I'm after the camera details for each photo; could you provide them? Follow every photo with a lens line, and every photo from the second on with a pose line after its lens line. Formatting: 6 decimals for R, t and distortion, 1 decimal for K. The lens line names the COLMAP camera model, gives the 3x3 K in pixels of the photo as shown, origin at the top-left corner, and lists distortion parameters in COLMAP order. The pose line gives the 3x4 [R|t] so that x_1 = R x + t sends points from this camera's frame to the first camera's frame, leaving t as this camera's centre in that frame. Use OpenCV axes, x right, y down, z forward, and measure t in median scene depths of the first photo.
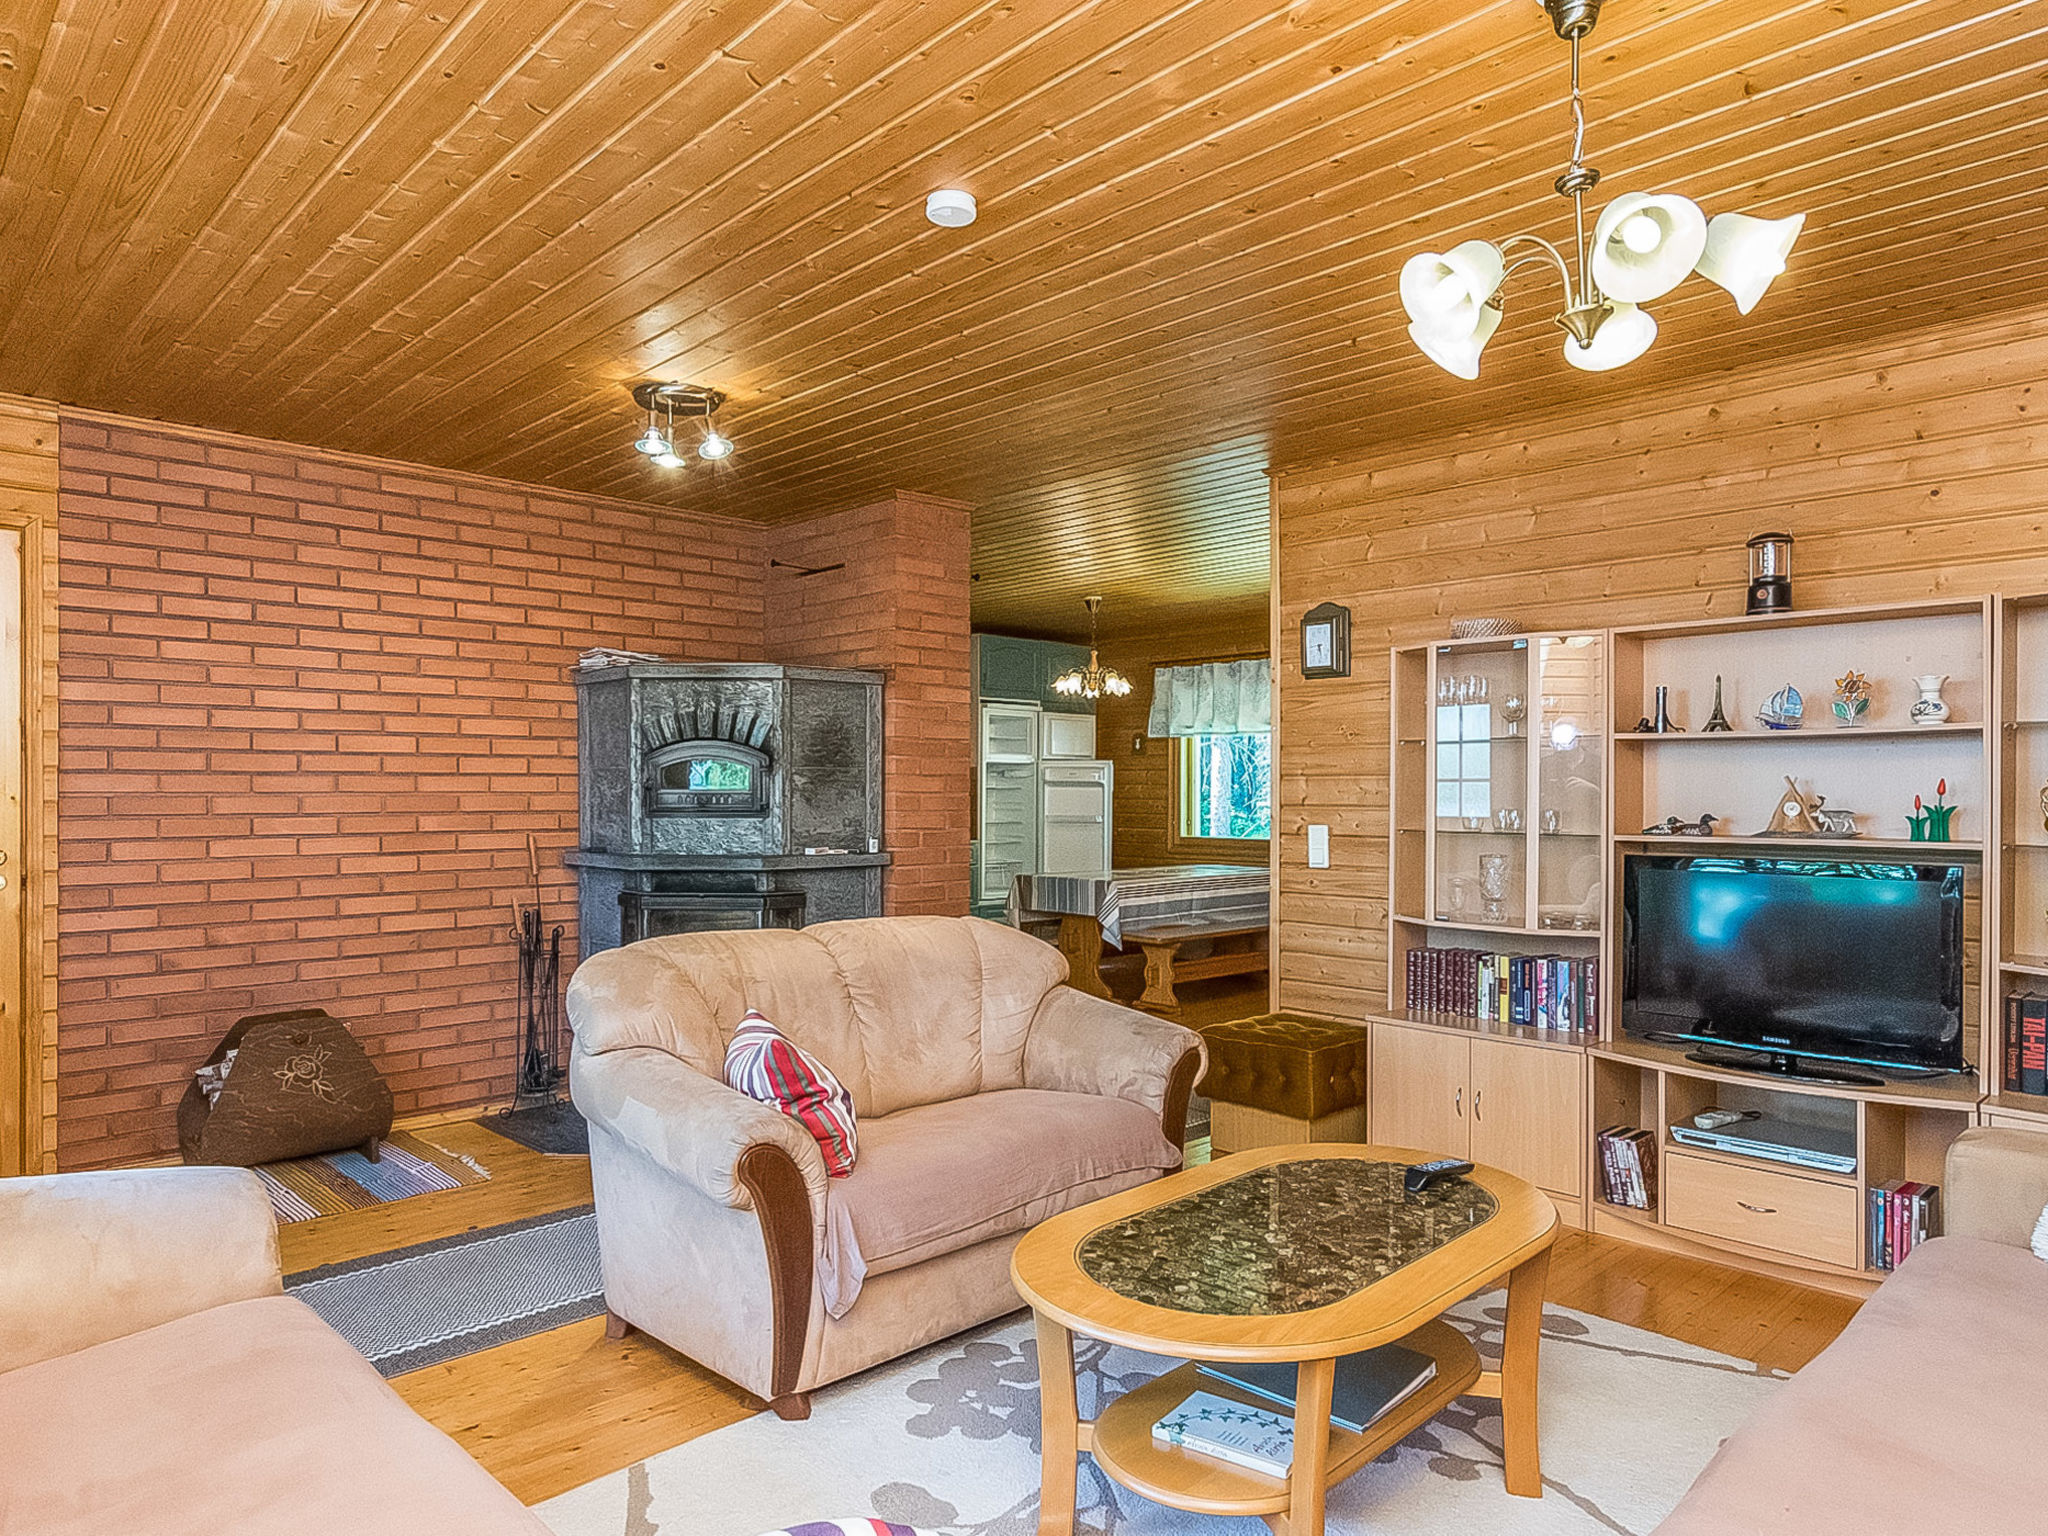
lens RADIAL K [[1278.4, 0, 1014.5], [0, 1278.4, 781.2], [0, 0, 1]] dist [-0.001062, -0.000680]
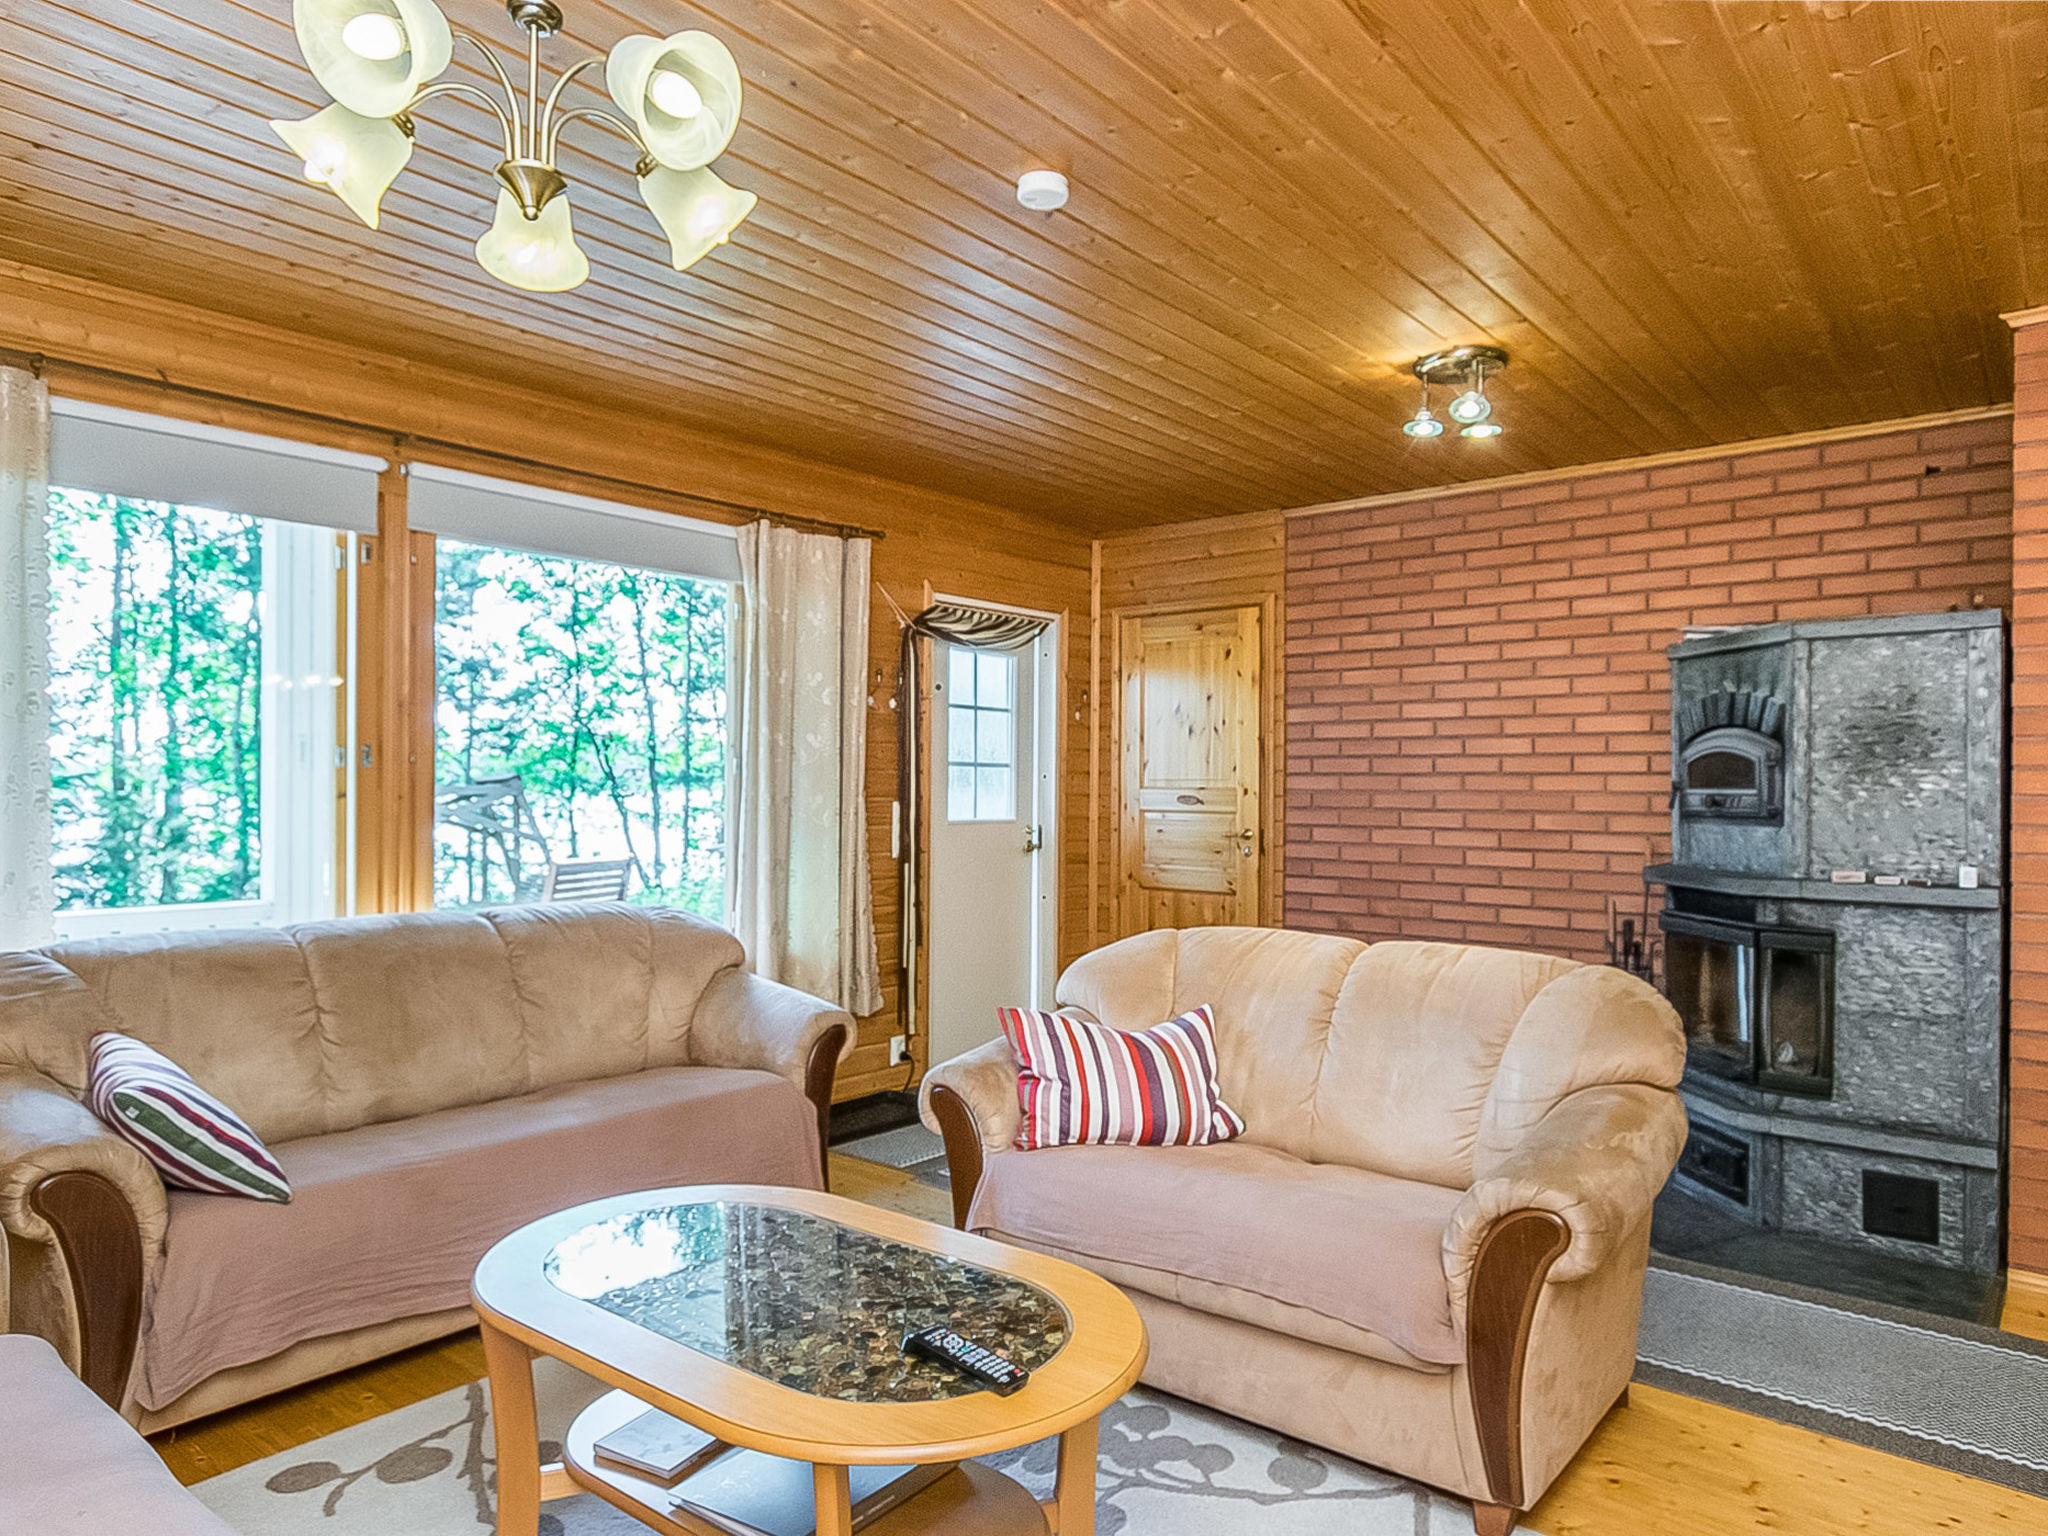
lens RADIAL K [[1278.4, 0, 1069.8], [0, 1278.4, 782.6], [0, 0, 1]] dist [-0.001062, -0.000680]
pose [[0.142734, -0.004150, -0.989752, 0.516938], [-0.000886, 0.999990, -0.004321, 0.006480], [0.989761, 0.001493, 0.142729, 0.500478]]
